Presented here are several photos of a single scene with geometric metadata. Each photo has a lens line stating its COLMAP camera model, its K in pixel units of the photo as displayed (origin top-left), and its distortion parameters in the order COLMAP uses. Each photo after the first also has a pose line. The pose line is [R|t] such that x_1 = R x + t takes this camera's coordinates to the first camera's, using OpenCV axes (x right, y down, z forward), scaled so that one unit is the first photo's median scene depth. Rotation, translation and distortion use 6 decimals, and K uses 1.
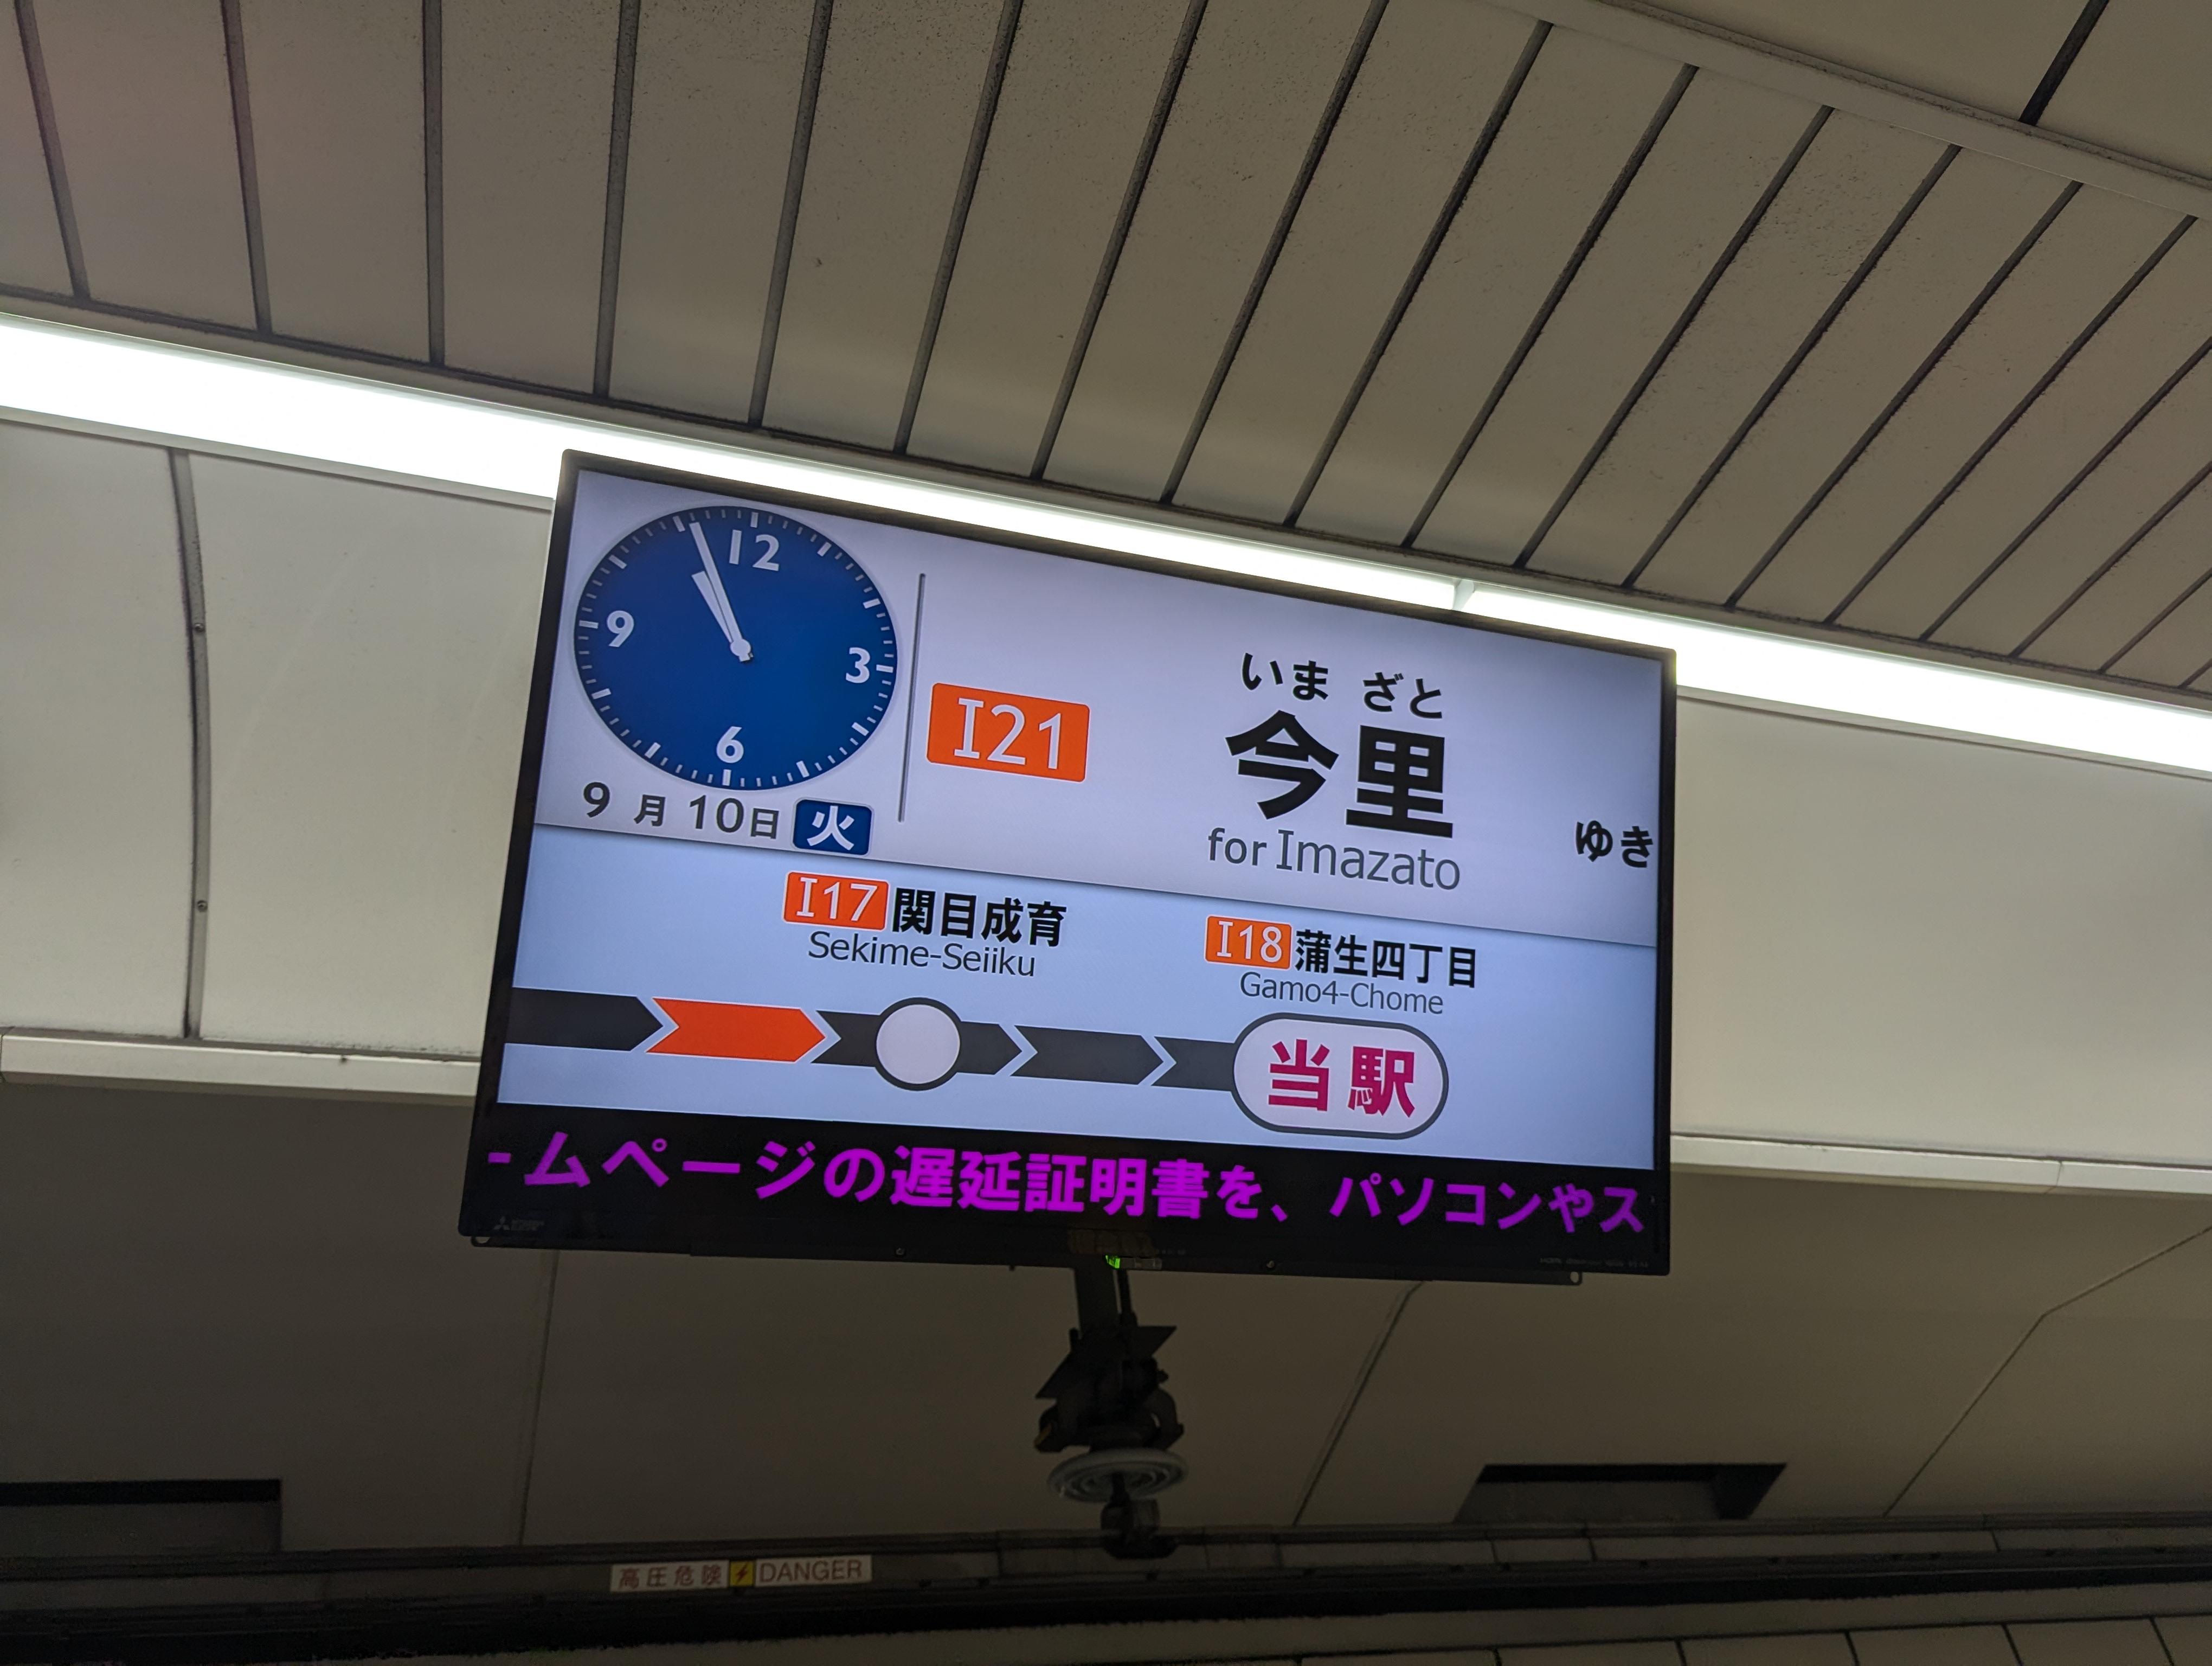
lens RADIAL K [[1533.5, 0, 1100.9], [0, 1533.5, 840.6], [0, 0, 1]] dist [0.059461, -0.057055]
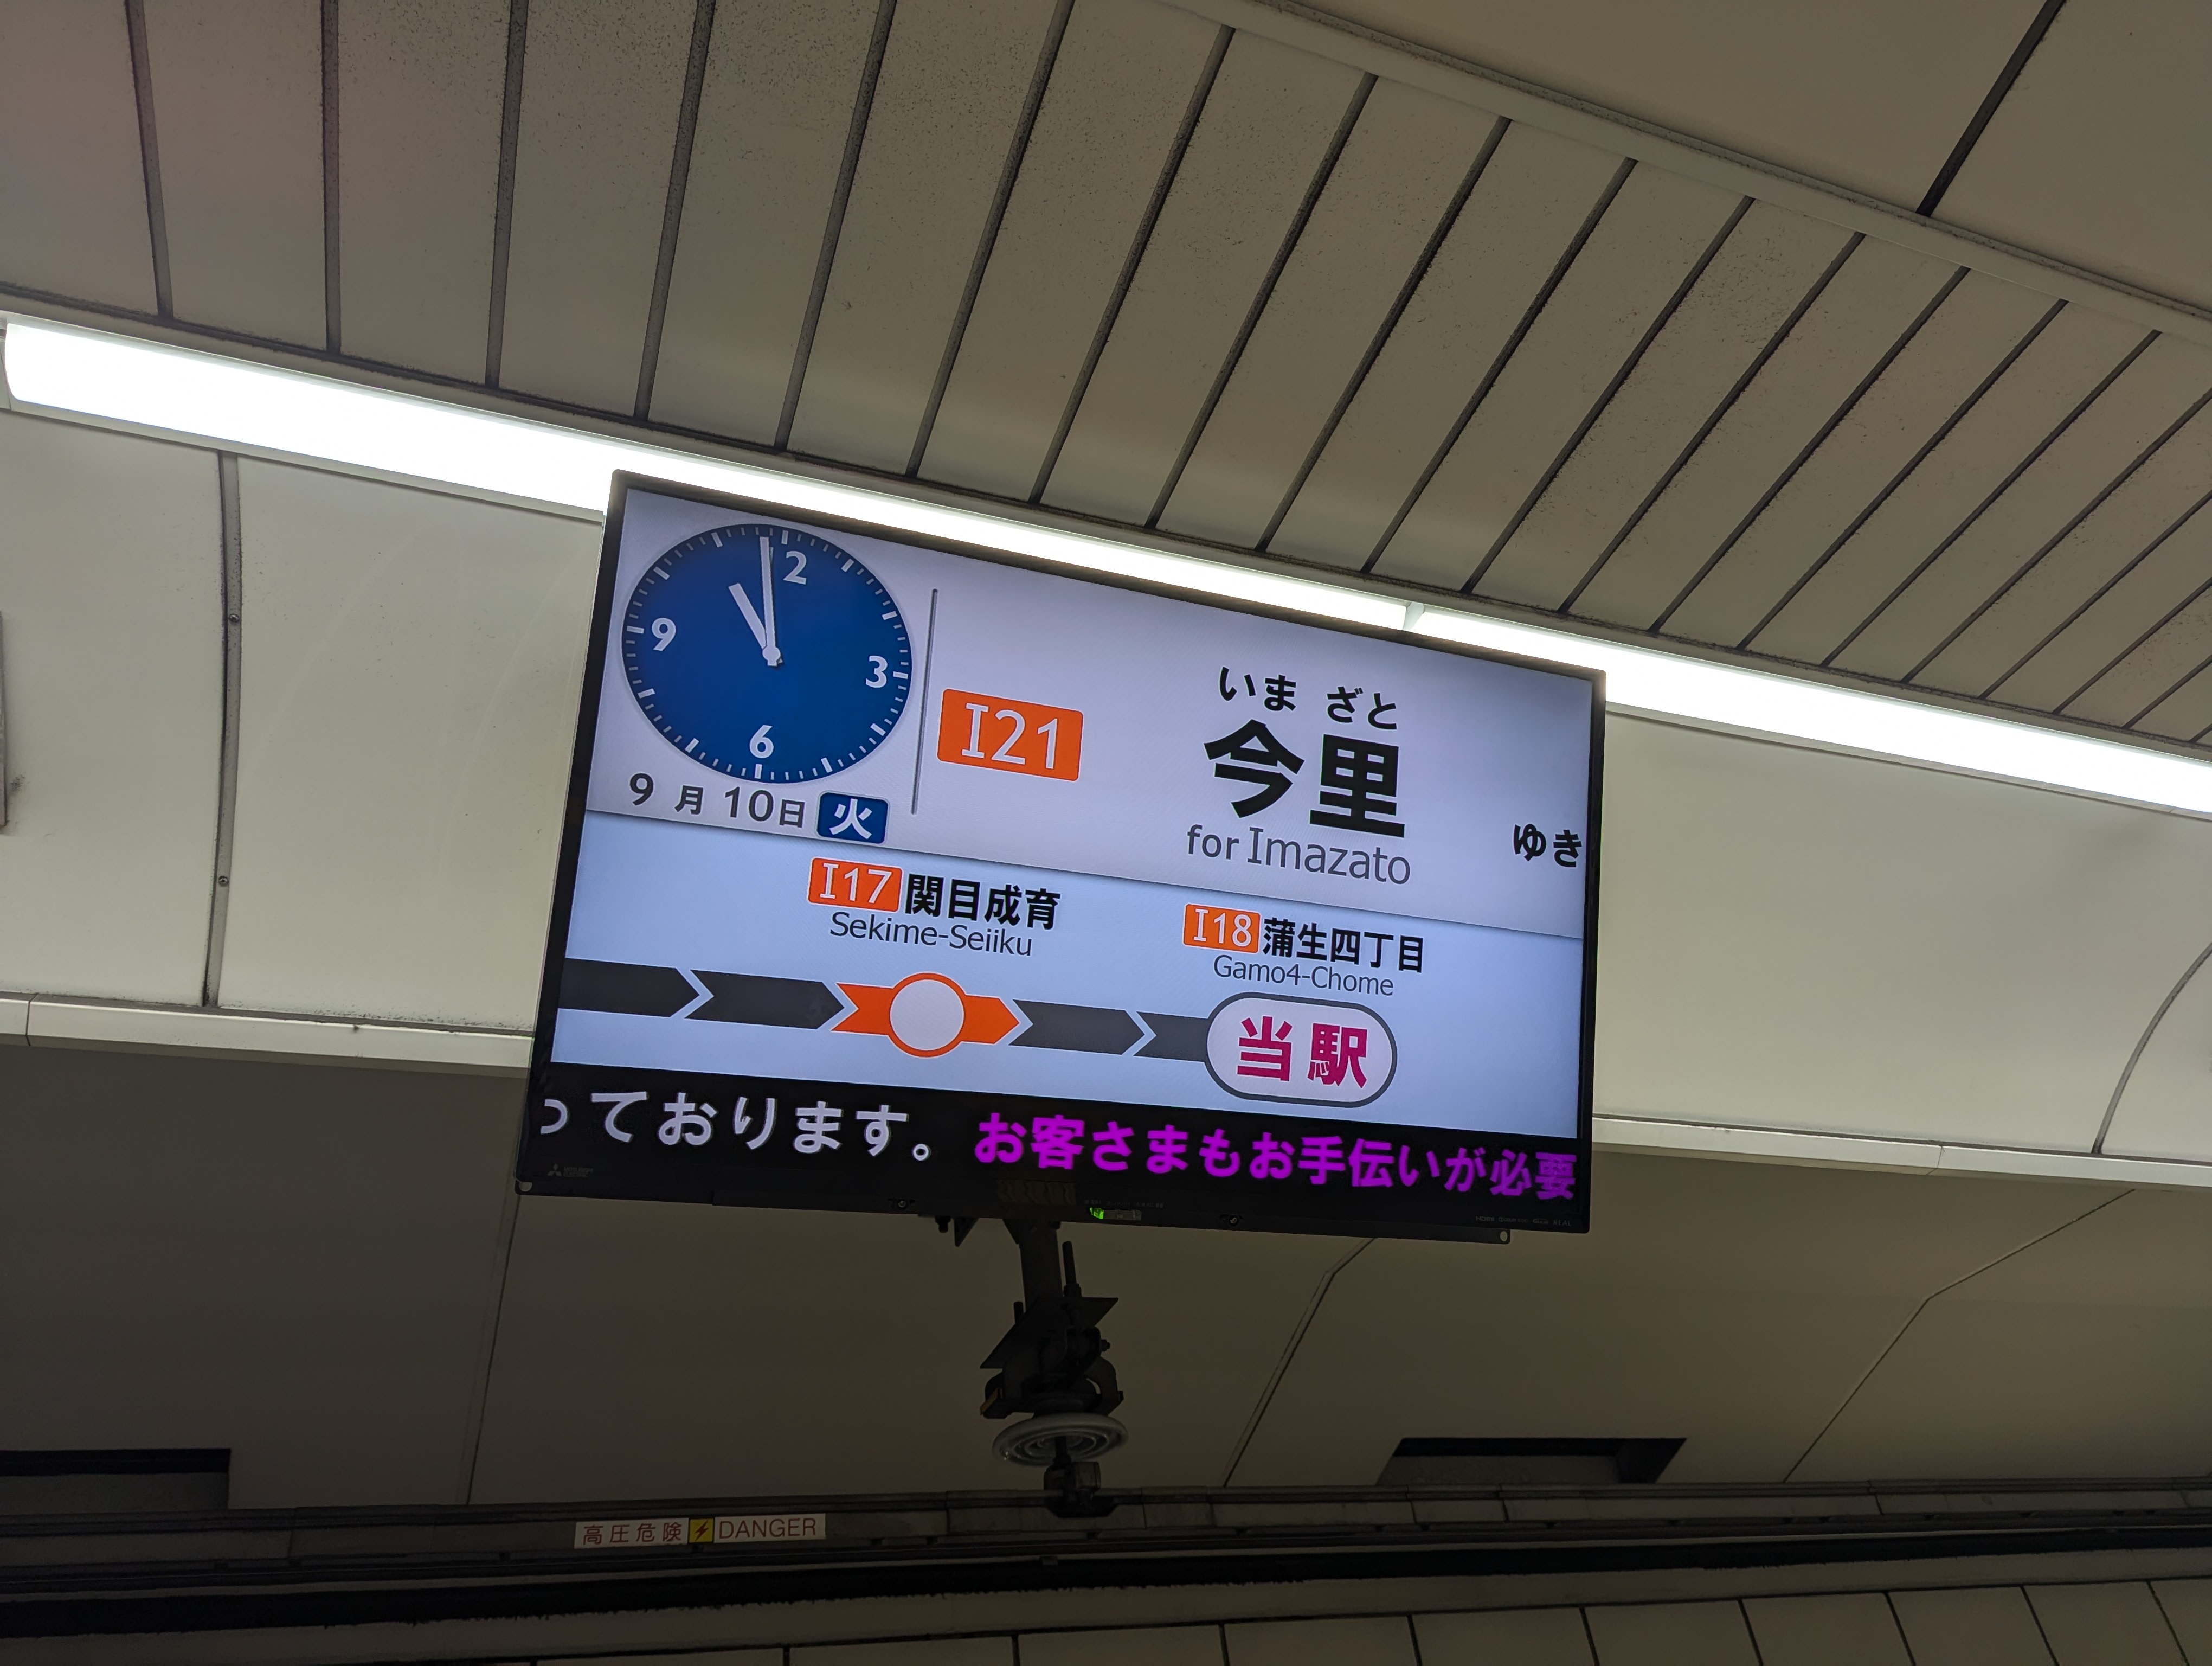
lens RADIAL K [[1533.5, 0, 1093.6], [0, 1533.5, 841.8], [0, 0, 1]] dist [0.059461, -0.057055]
pose [[0.998838, 0.017678, 0.044824, -0.045383], [-0.017928, 0.999826, 0.005180, -0.000549], [-0.044725, -0.005978, 0.998981, -0.097578]]
